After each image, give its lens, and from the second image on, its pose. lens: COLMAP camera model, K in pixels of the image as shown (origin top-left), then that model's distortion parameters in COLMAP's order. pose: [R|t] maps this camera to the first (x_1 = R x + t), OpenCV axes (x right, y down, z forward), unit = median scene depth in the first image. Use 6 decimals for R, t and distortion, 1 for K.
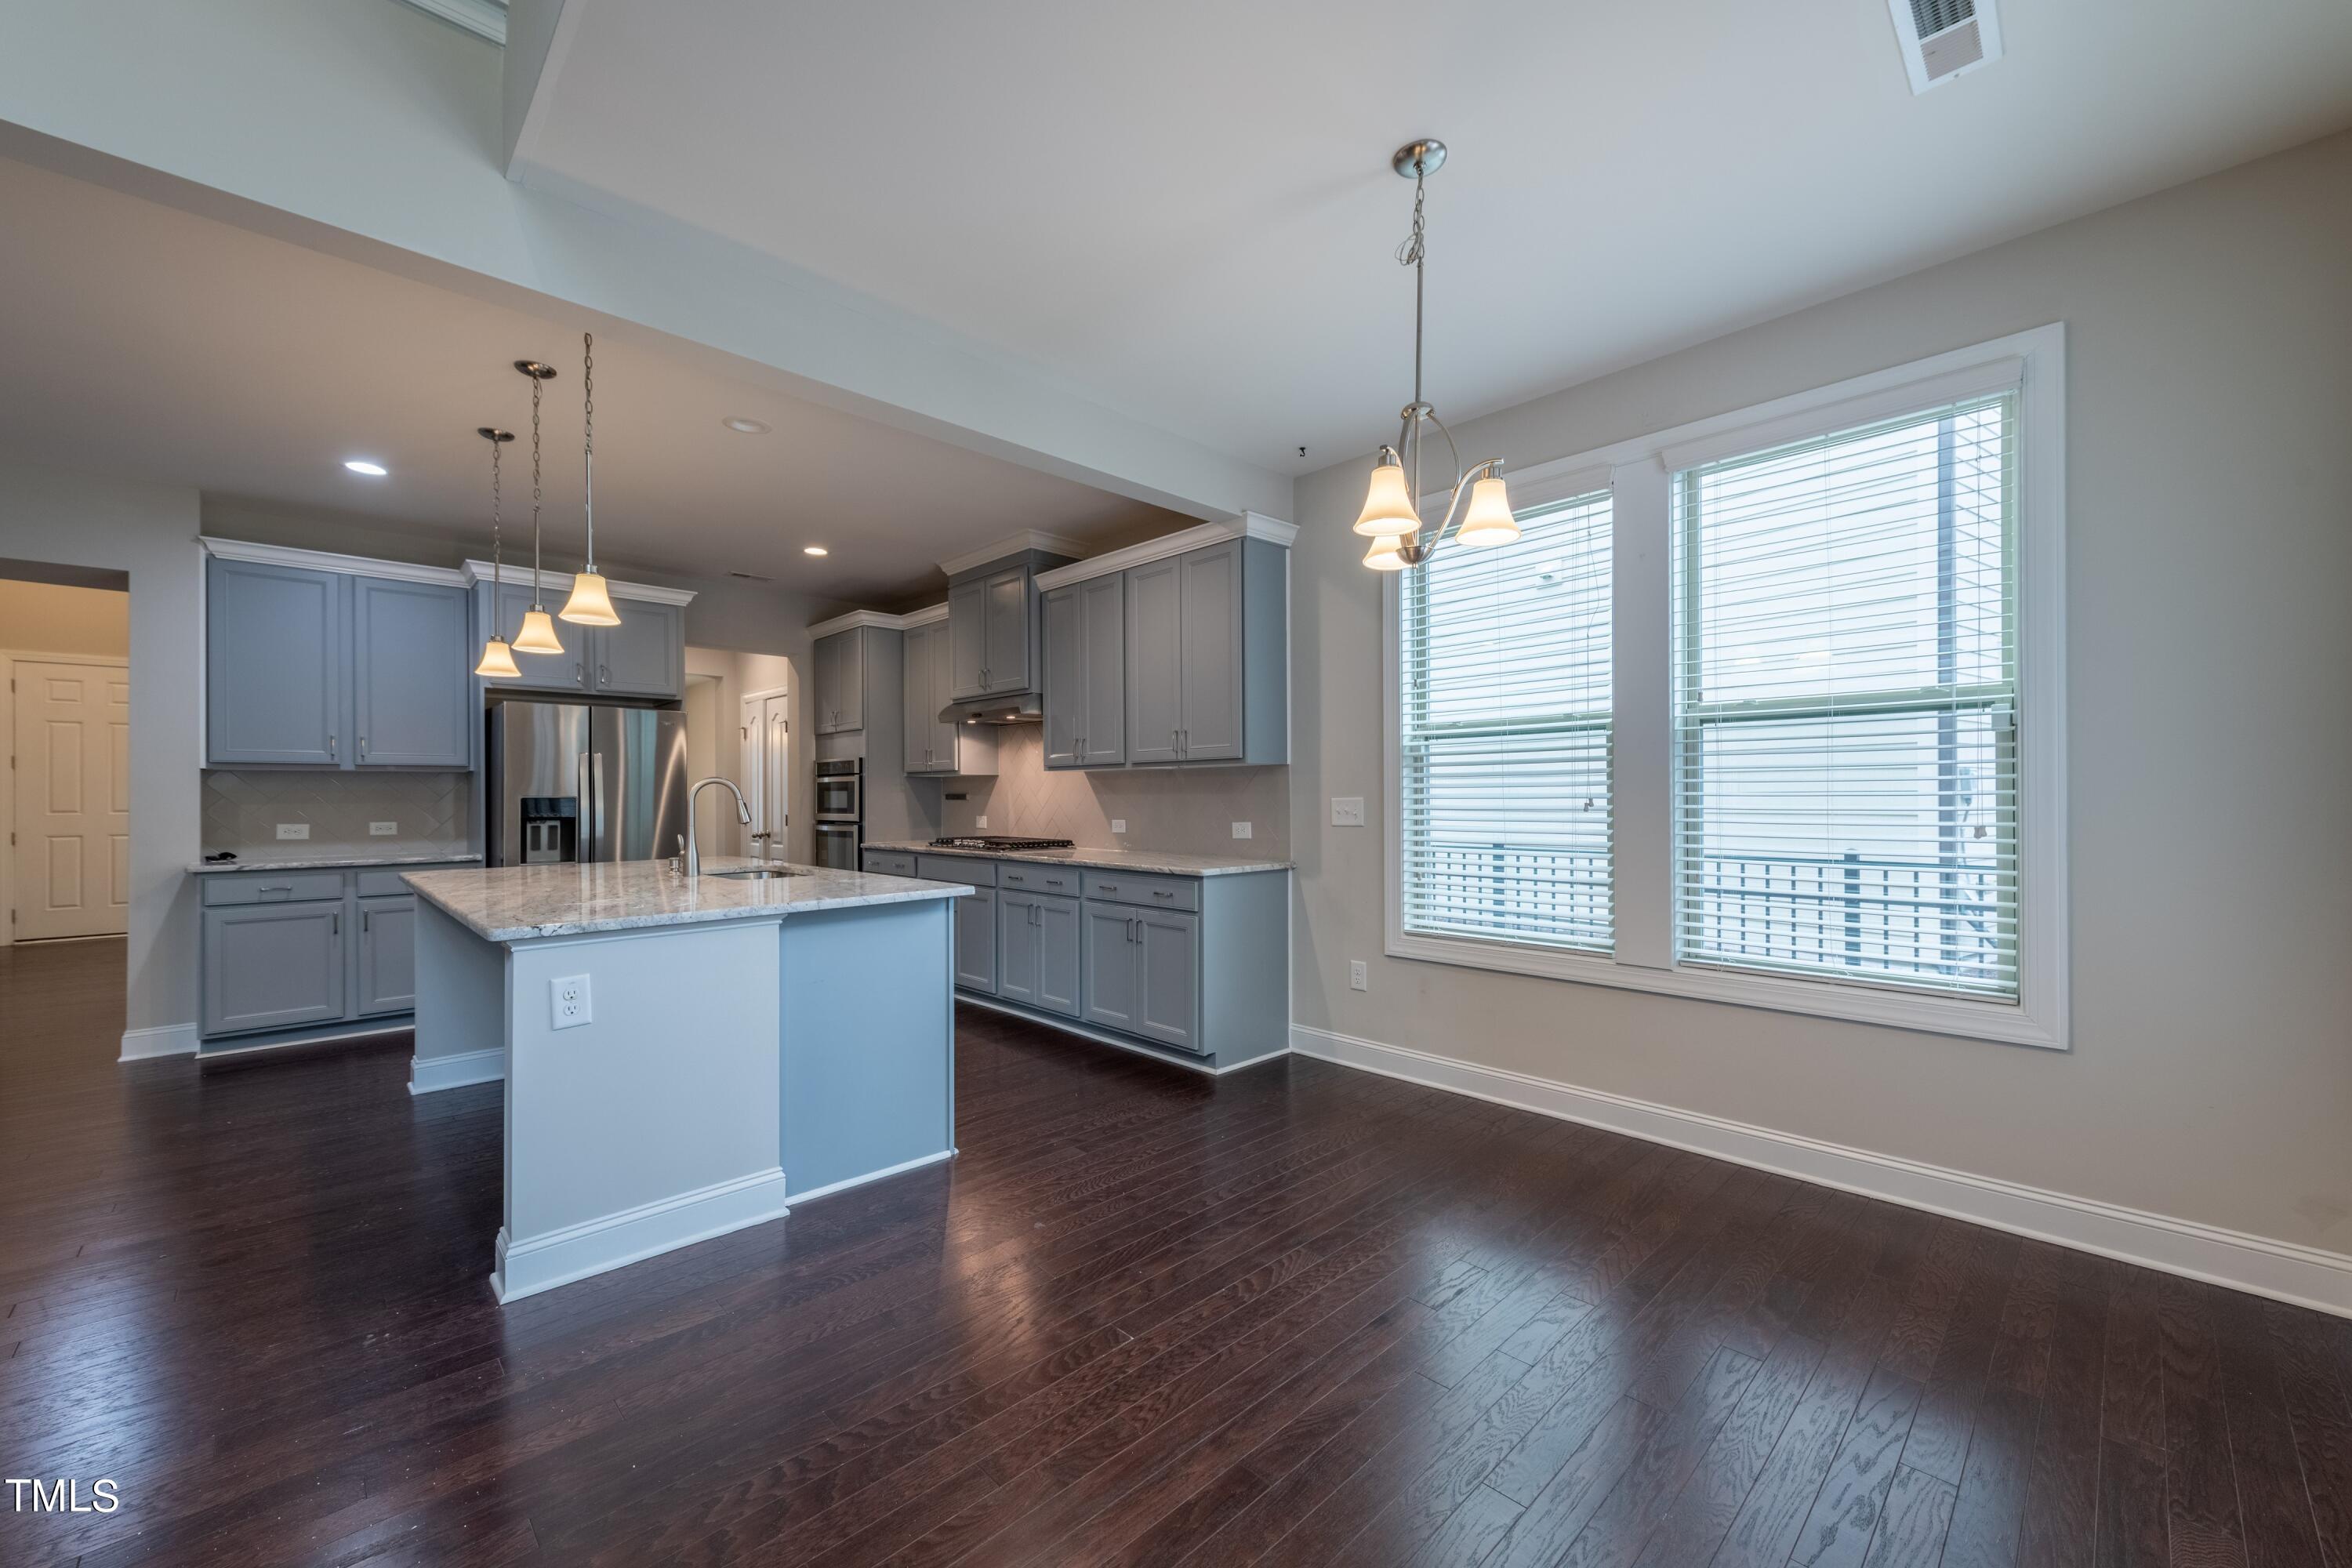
lens RADIAL K [[916.3, 0, 1177.1], [0, 916.3, 787.8], [0, 0, 1]] dist [0.006446, -0.001008]
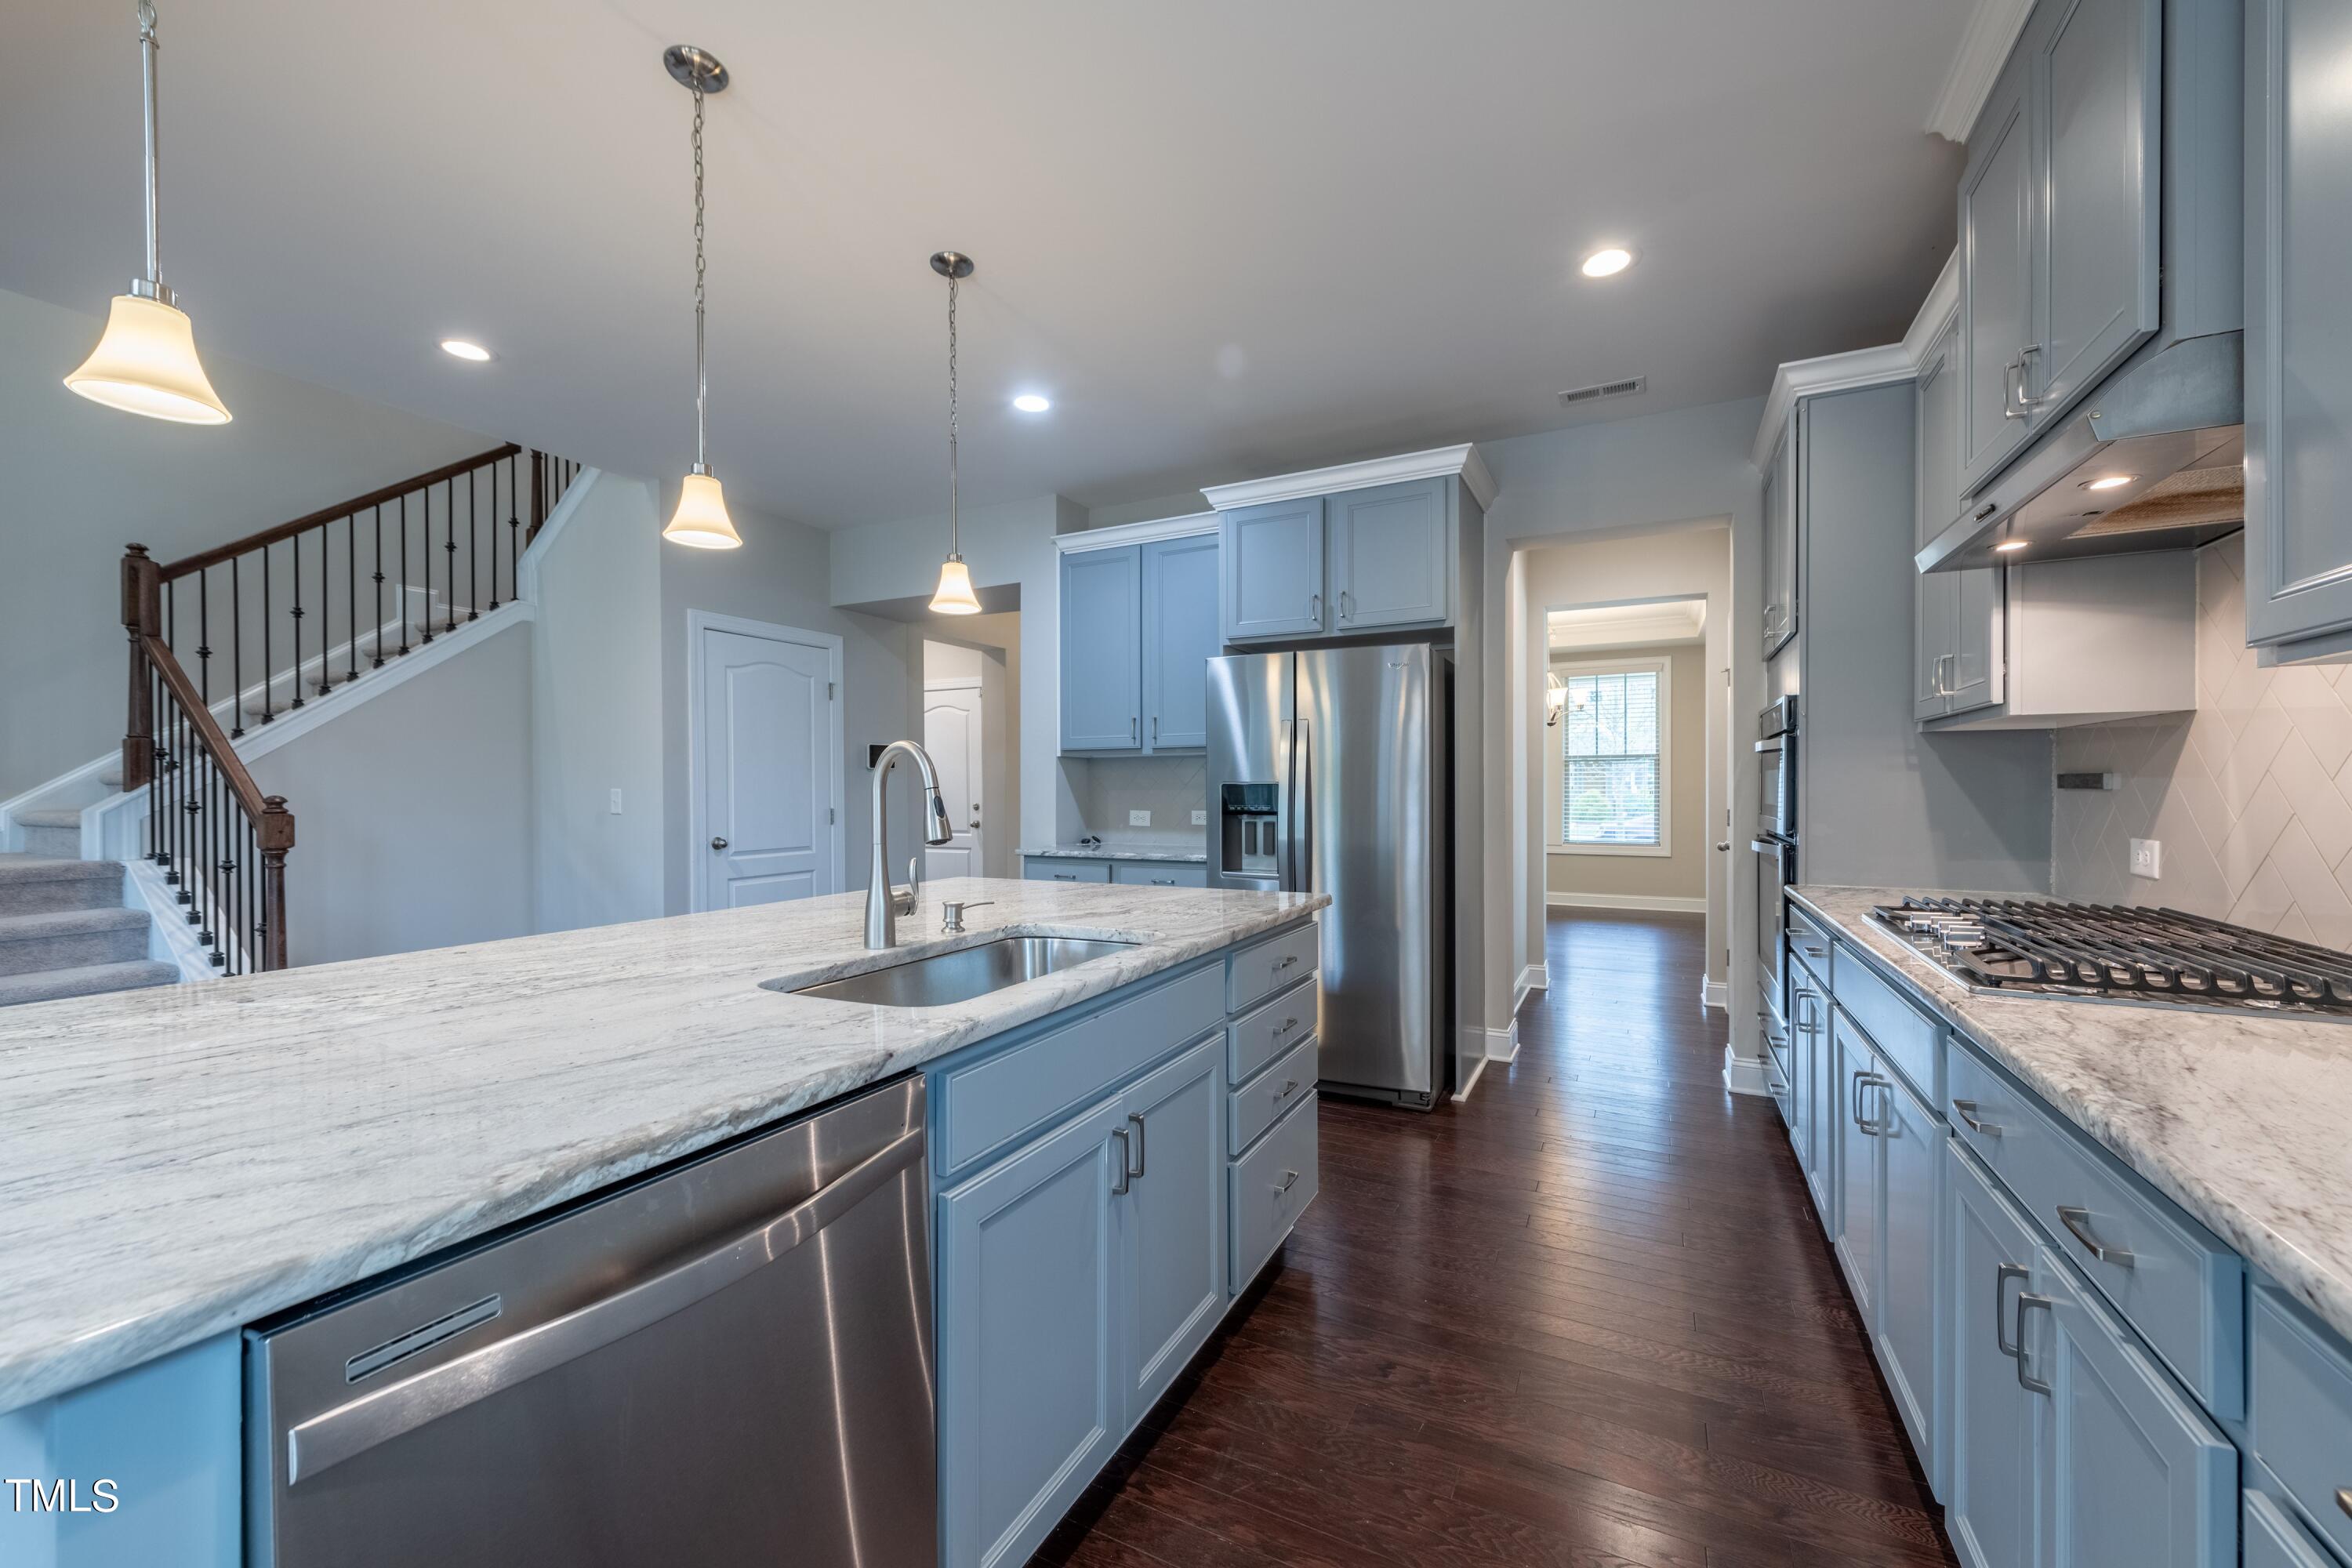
lens RADIAL K [[916.3, 0, 1167.0], [0, 916.3, 788.0], [0, 0, 1]] dist [0.006446, -0.001008]
pose [[0.325838, 0.003508, -0.945419, -0.016417], [0.009295, 0.999933, 0.006914, 0.007631], [0.945380, -0.011040, 0.325784, 0.617975]]
